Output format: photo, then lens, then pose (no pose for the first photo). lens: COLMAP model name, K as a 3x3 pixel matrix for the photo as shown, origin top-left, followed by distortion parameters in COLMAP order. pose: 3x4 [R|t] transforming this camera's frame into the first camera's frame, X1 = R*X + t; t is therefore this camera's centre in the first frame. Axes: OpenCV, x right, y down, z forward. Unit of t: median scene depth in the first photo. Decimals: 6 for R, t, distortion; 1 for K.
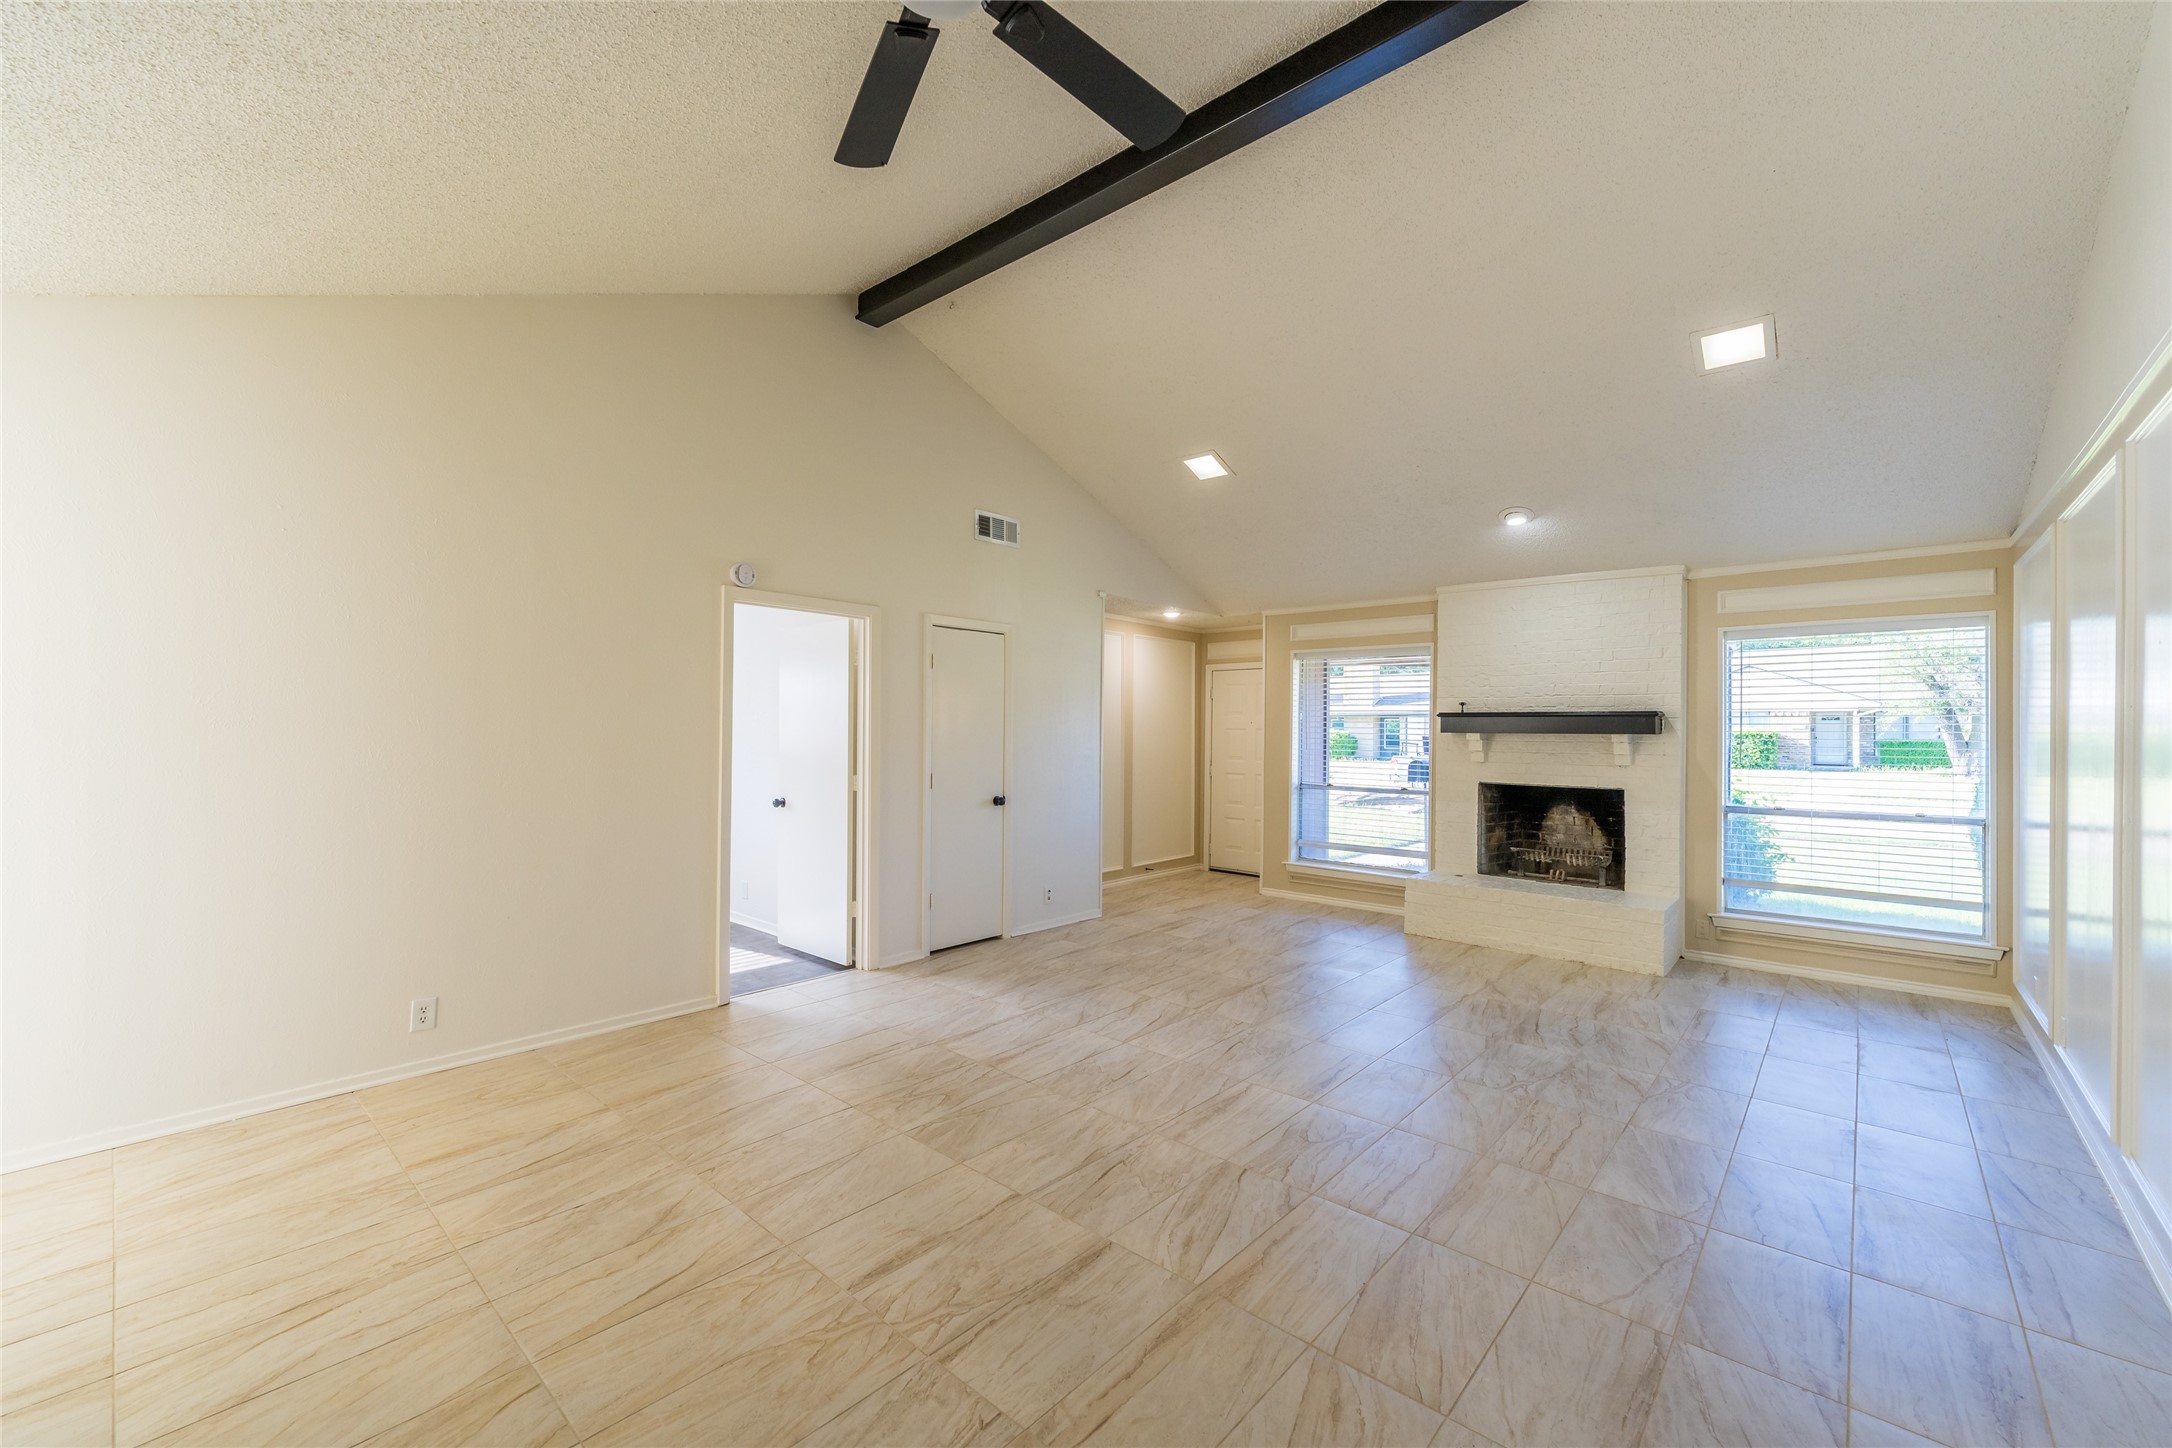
lens RADIAL K [[870.6, 0, 1083.3], [0, 870.6, 727.7], [0, 0, 1]] dist [-0.000666, -0.000248]
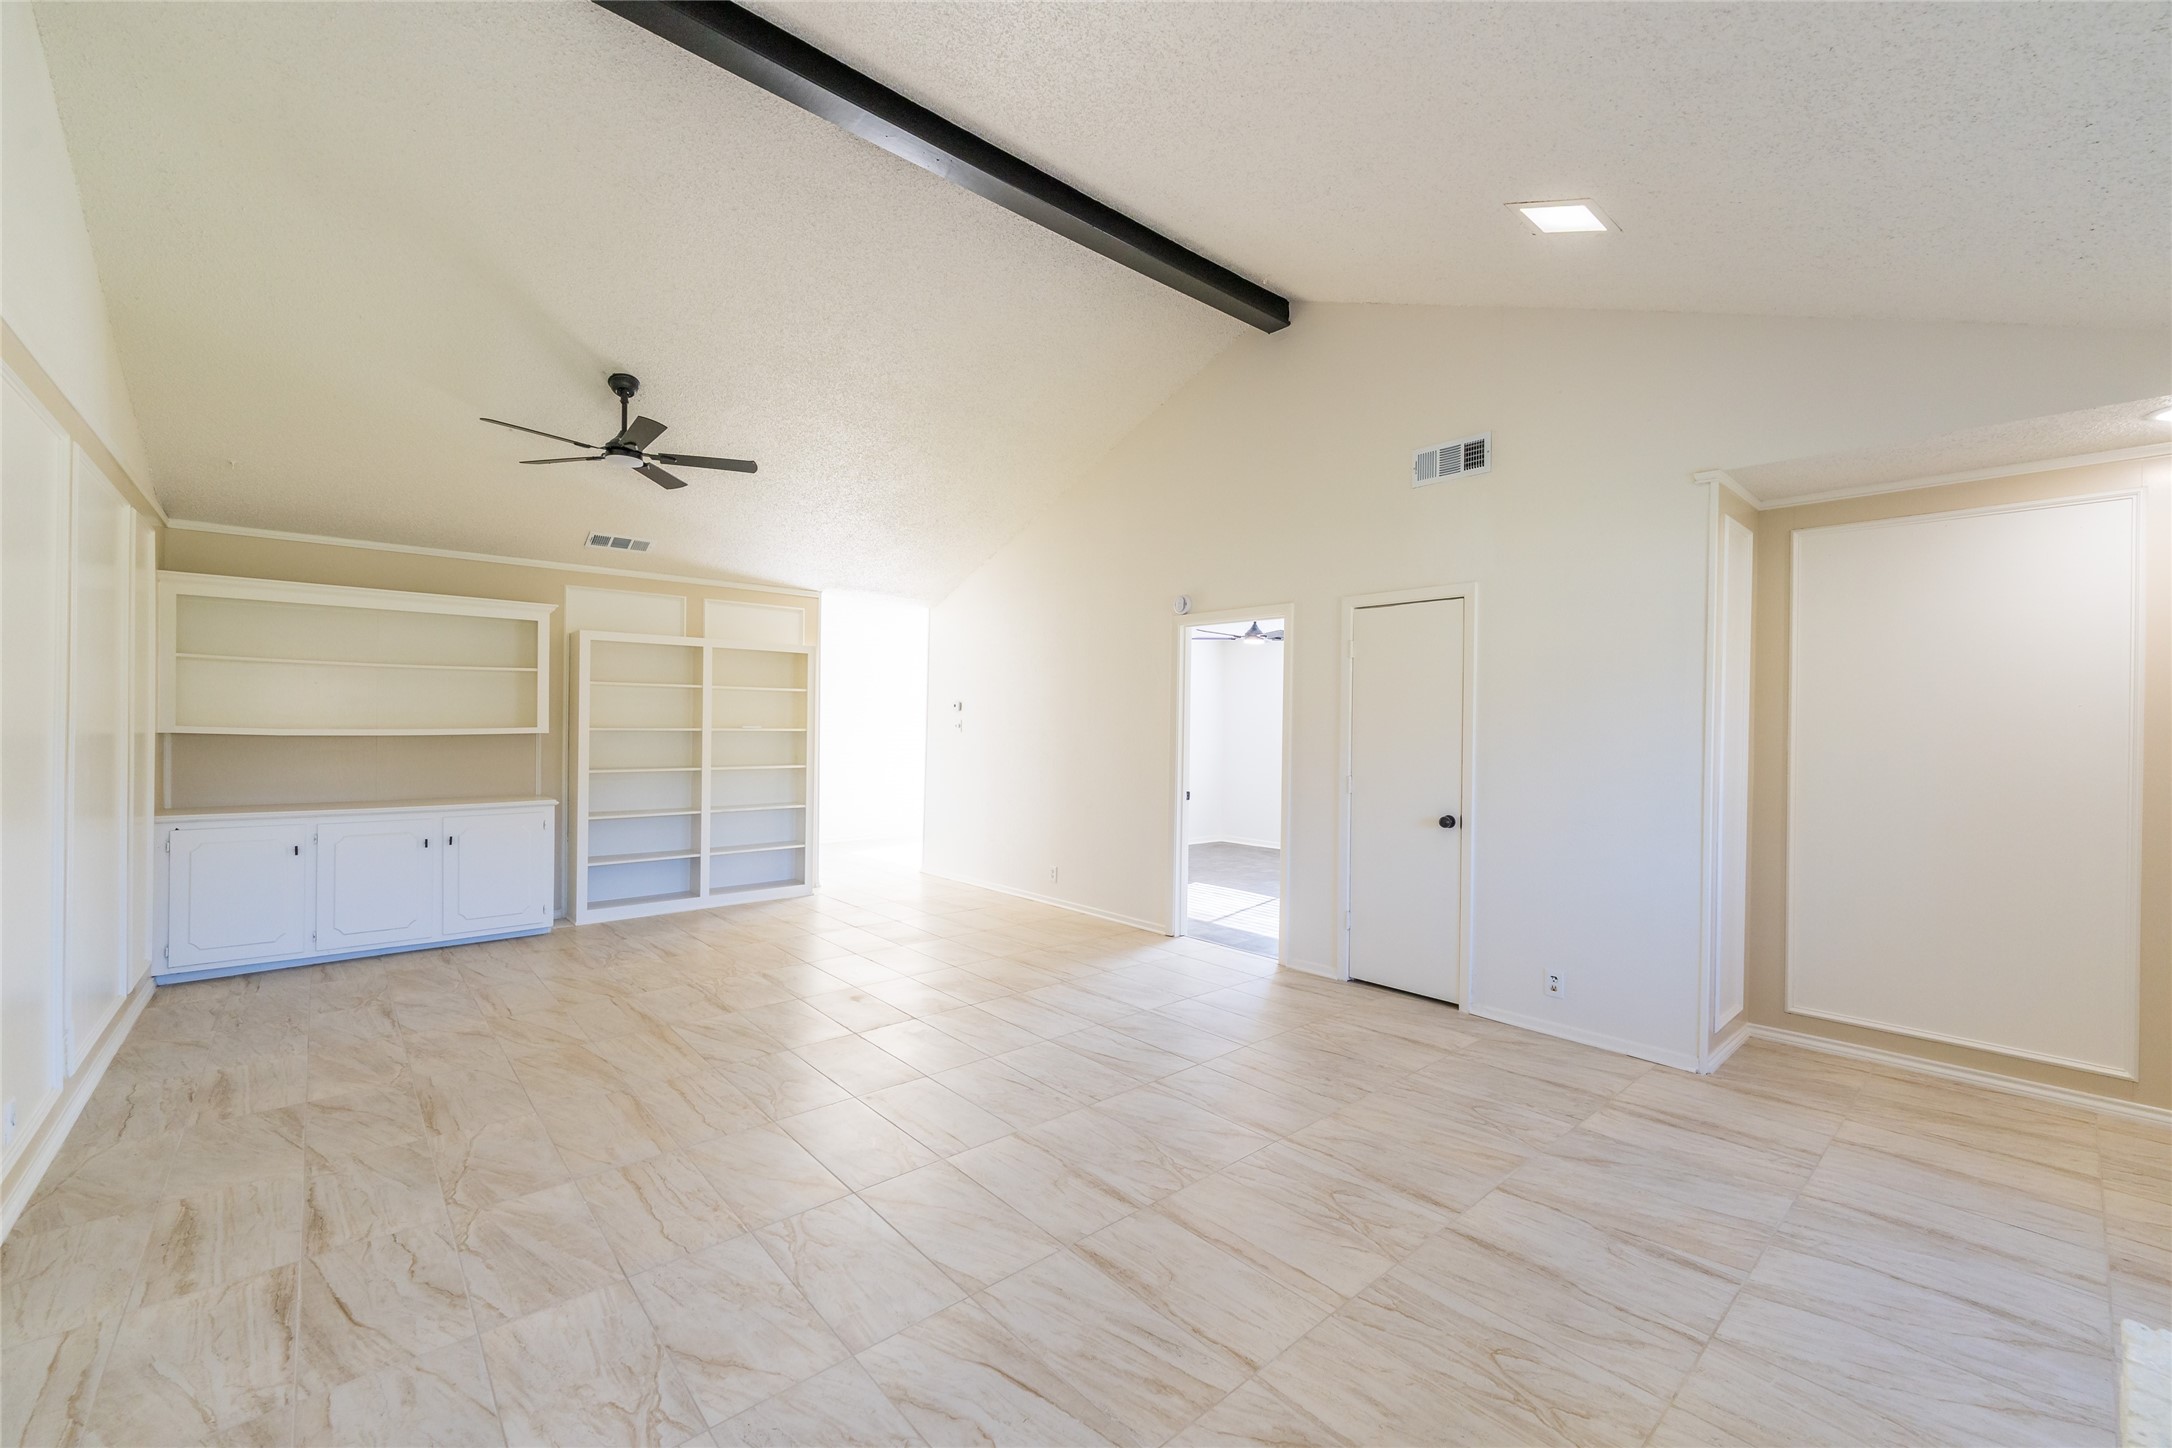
lens RADIAL K [[870.6, 0, 1083.3], [0, 870.6, 727.7], [0, 0, 1]] dist [-0.000666, -0.000248]
pose [[-0.117815, -0.007536, -0.993007, 0.925607], [-0.009802, 0.999931, -0.006426, 0.014651], [0.992987, 0.008976, -0.117881, 1.045832]]
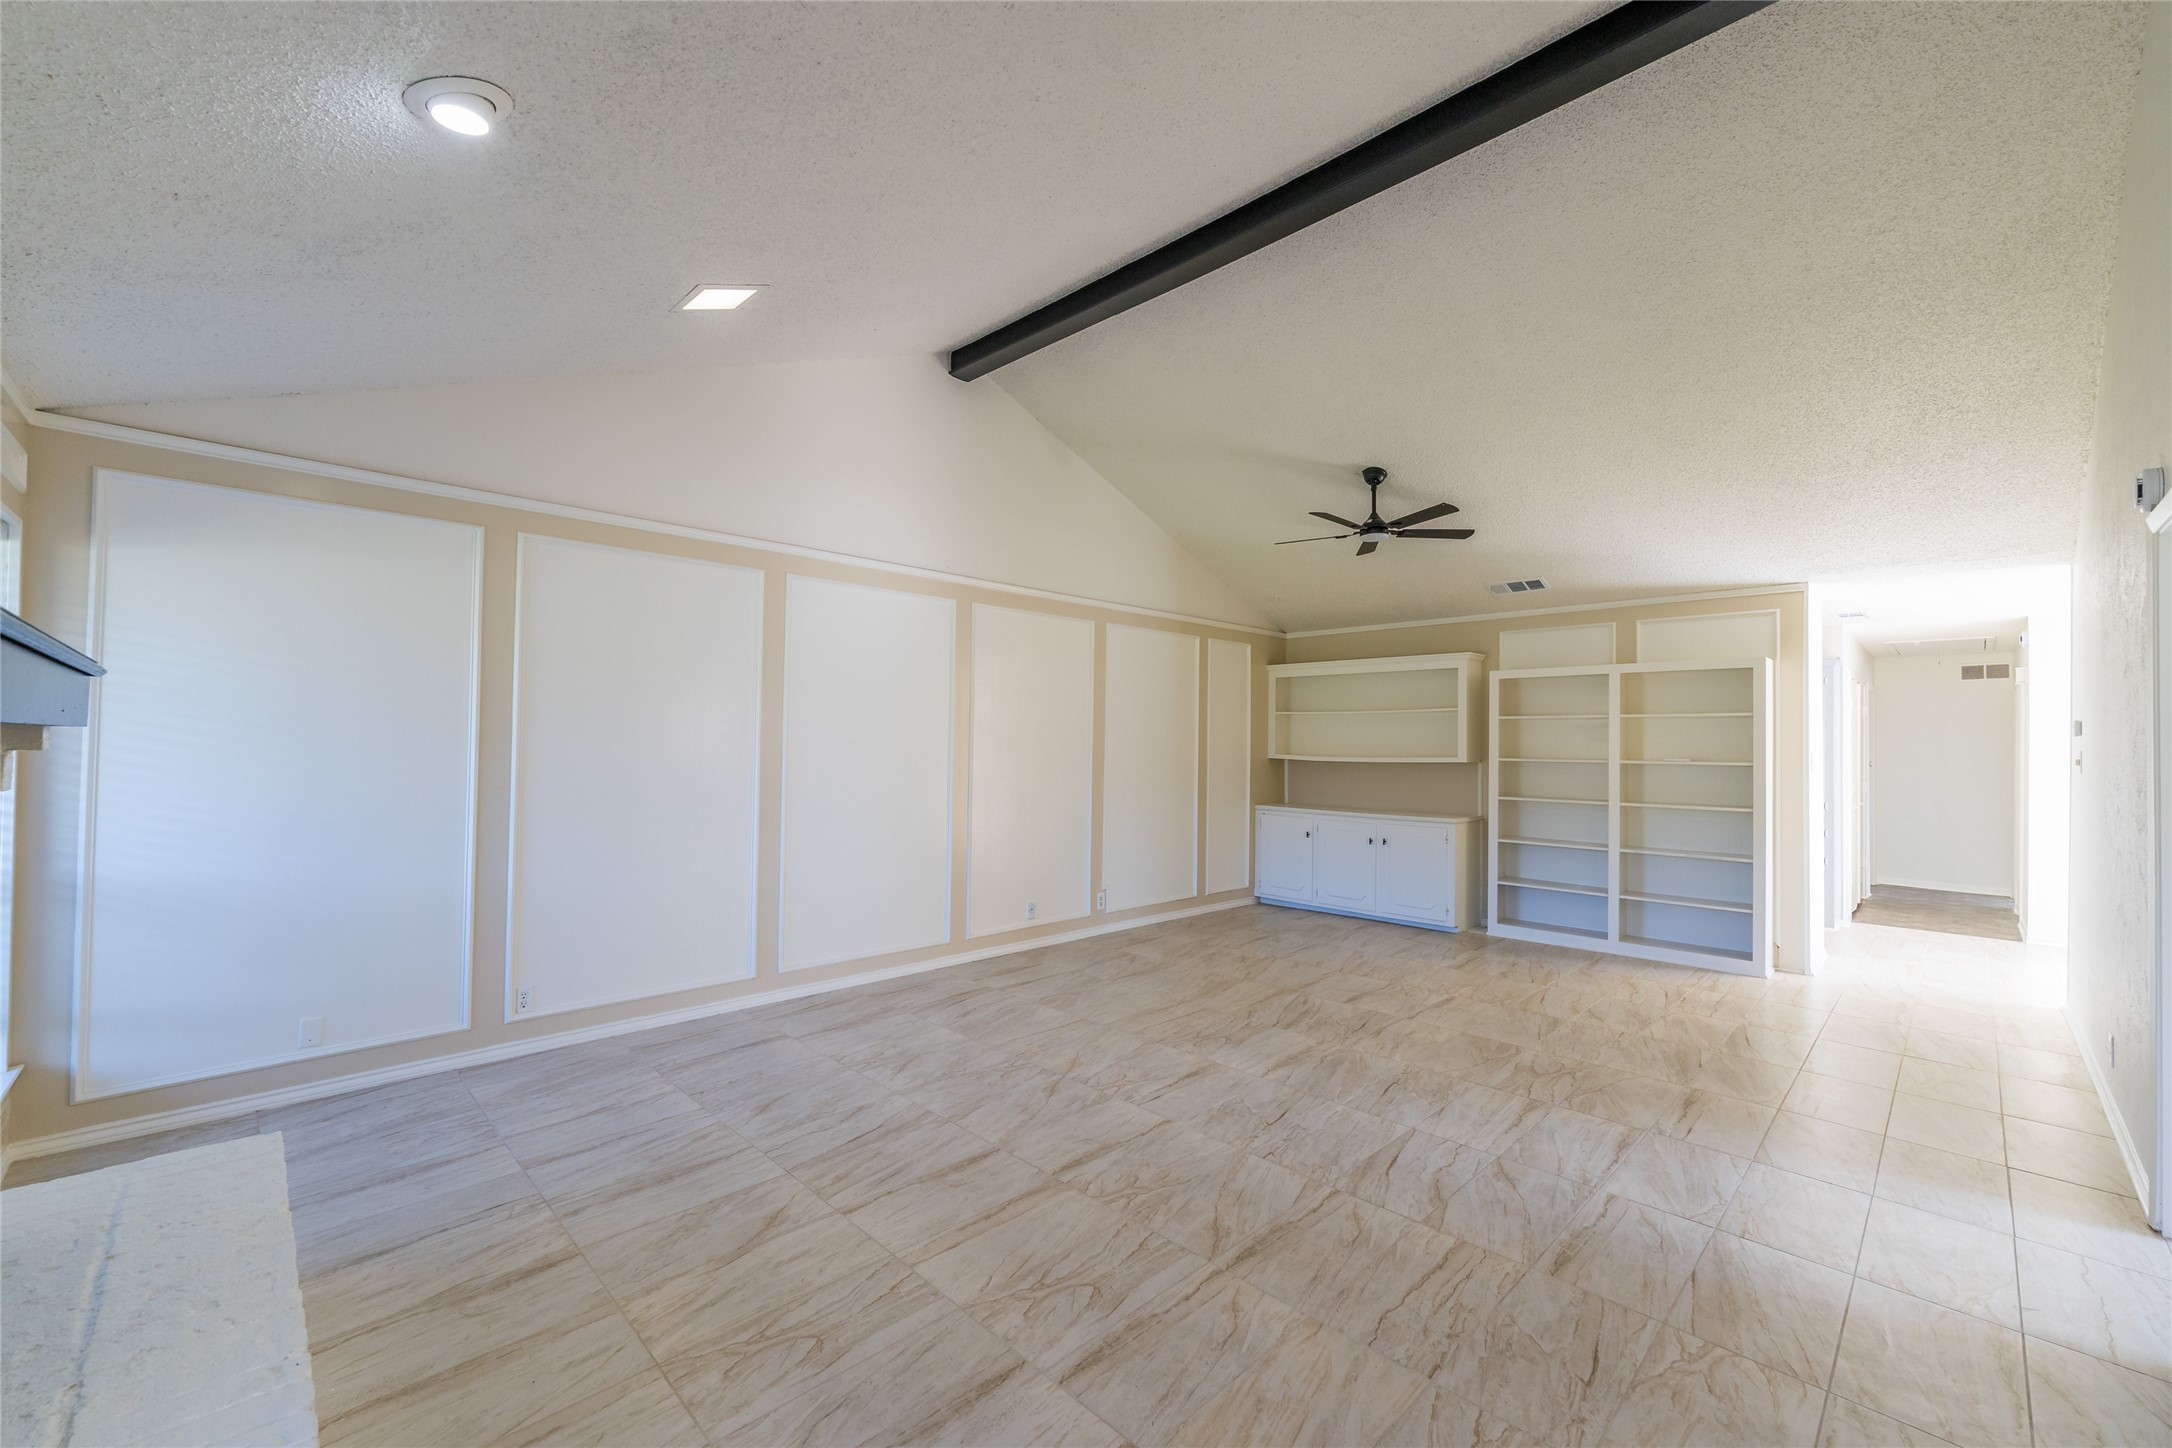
lens RADIAL K [[870.6, 0, 1083.3], [0, 870.6, 727.7], [0, 0, 1]] dist [-0.000666, -0.000248]
pose [[-0.997807, -0.019601, 0.063218, 0.283850], [-0.021017, 0.999541, -0.021799, 0.008847], [-0.062762, -0.023080, -0.997762, 1.677390]]
